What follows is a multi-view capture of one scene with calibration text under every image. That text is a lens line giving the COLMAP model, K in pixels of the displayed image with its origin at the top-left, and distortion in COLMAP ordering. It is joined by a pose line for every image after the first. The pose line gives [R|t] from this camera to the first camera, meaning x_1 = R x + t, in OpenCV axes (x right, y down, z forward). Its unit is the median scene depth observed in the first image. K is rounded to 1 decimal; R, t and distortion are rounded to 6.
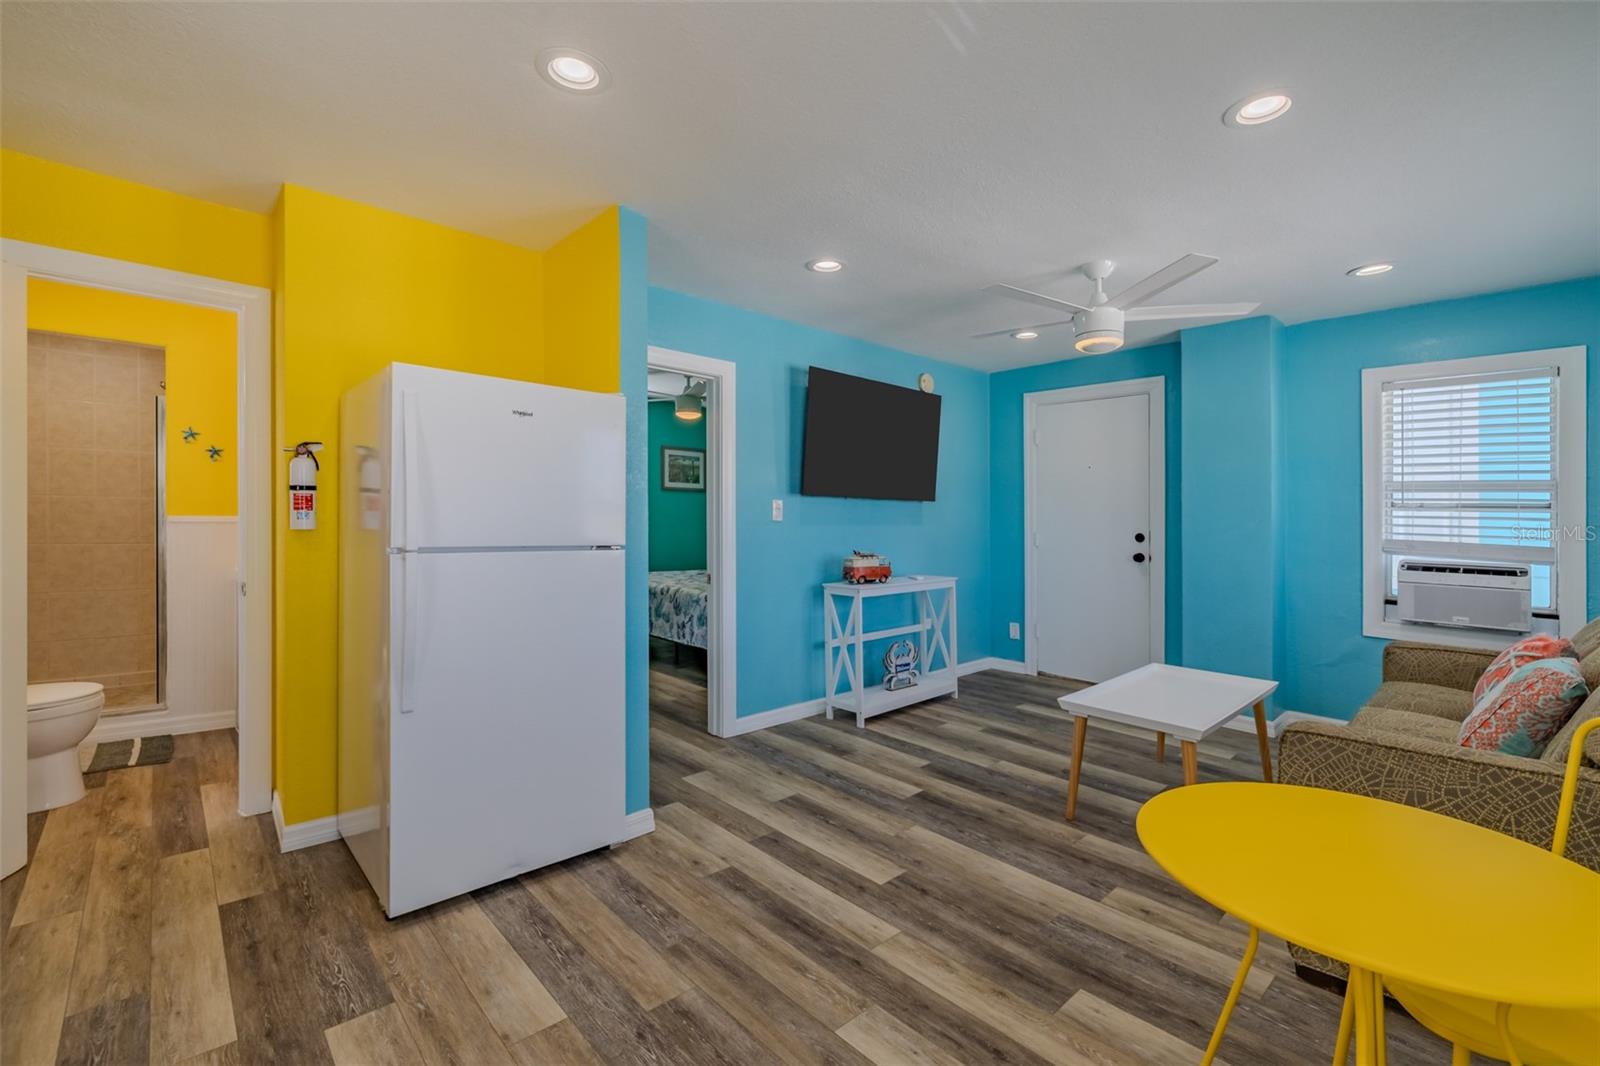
lens RADIAL K [[692.7, 0, 813.5], [0, 692.7, 494.9], [0, 0, 1]] dist [-0.000044, 0.000406]
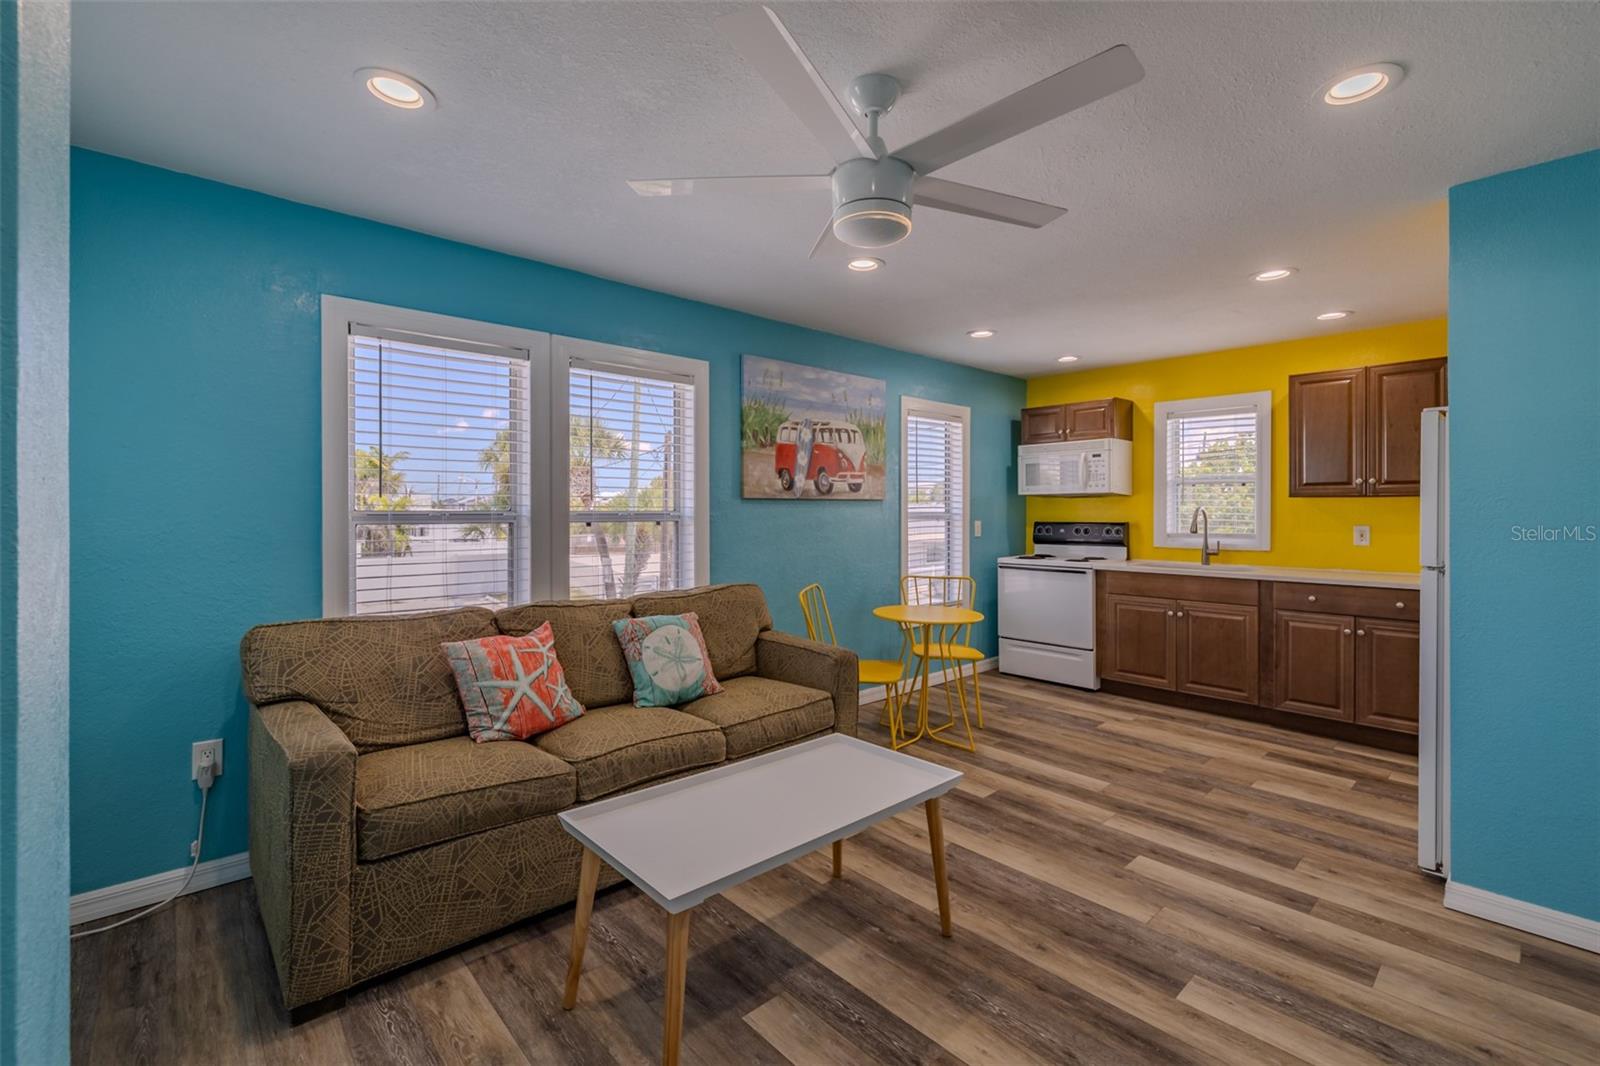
lens RADIAL K [[688.7, 0, 807.1], [0, 688.7, 514.6], [0, 0, 1]] dist [-0.000448, -0.000045]
pose [[-0.999599, -0.021785, 0.018081, 0.391615], [-0.022206, 0.999480, -0.023399, 0.026376], [-0.017561, -0.023791, -0.999563, 1.328737]]
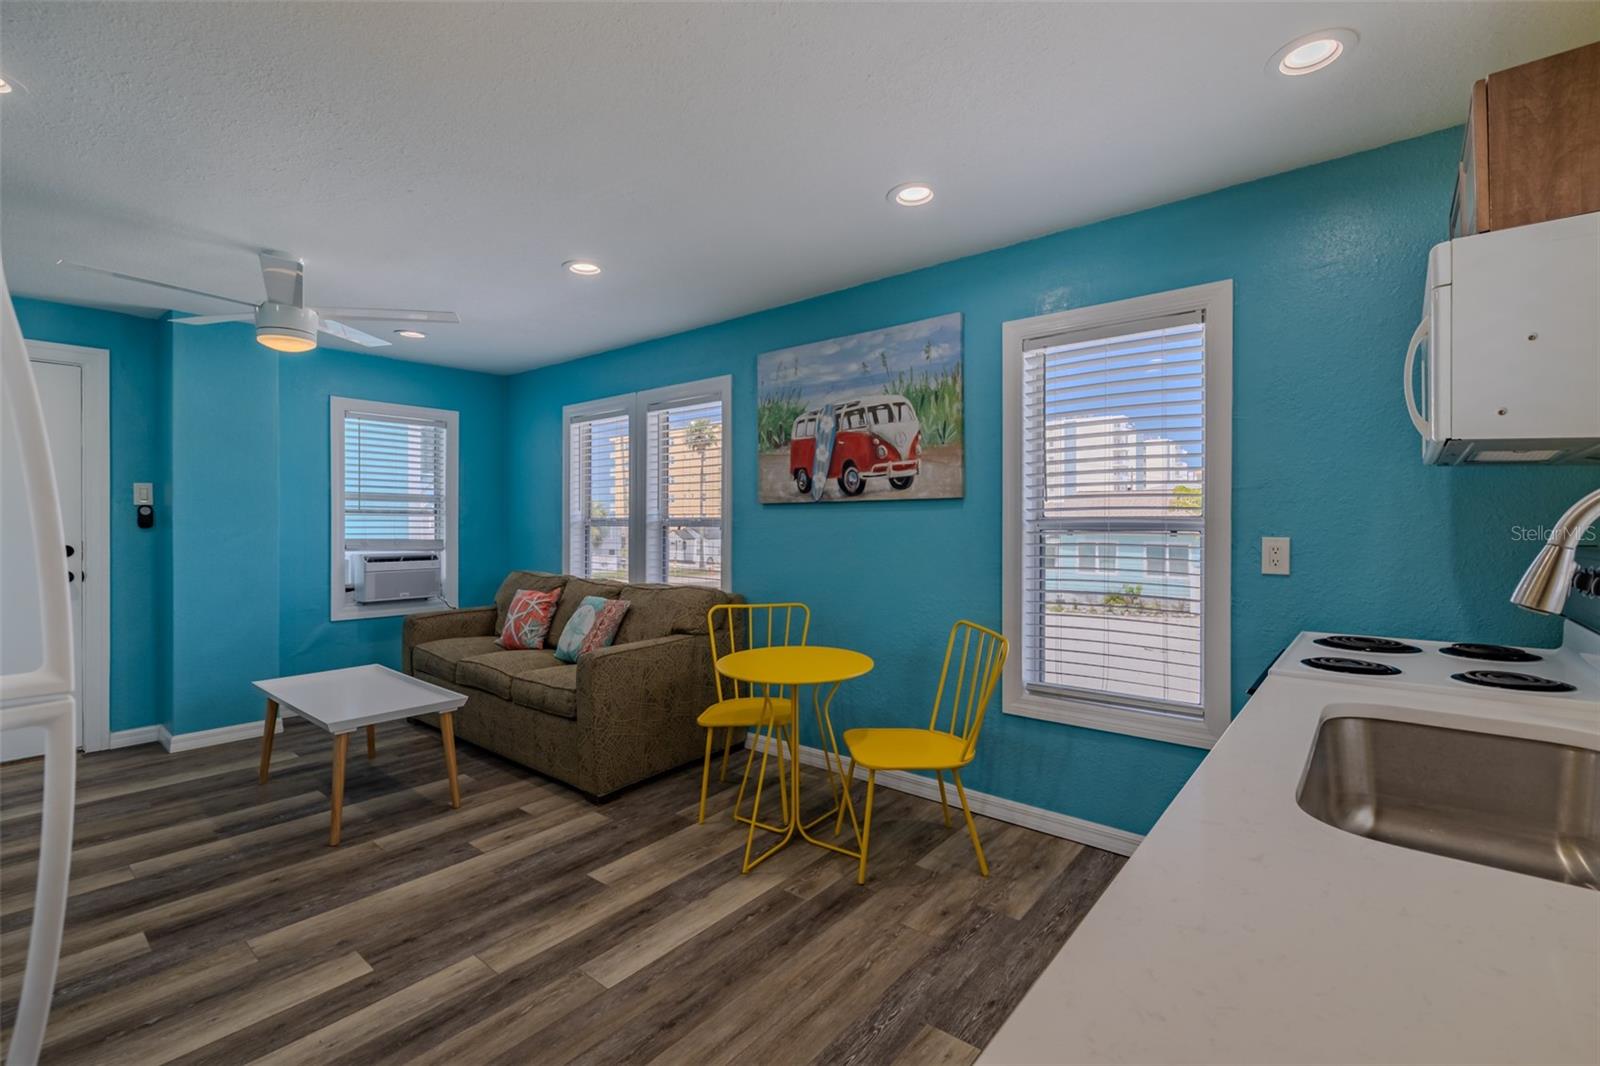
lens RADIAL K [[699.9, 0, 805.4], [0, 699.9, 525.5], [0, 0, 1]] dist [-0.000067, -0.000391]
pose [[-0.126439, -0.023621, 0.991693, -0.499406], [-0.033266, 0.999255, 0.019560, -0.010373], [-0.991416, -0.030516, -0.127131, 0.370986]]
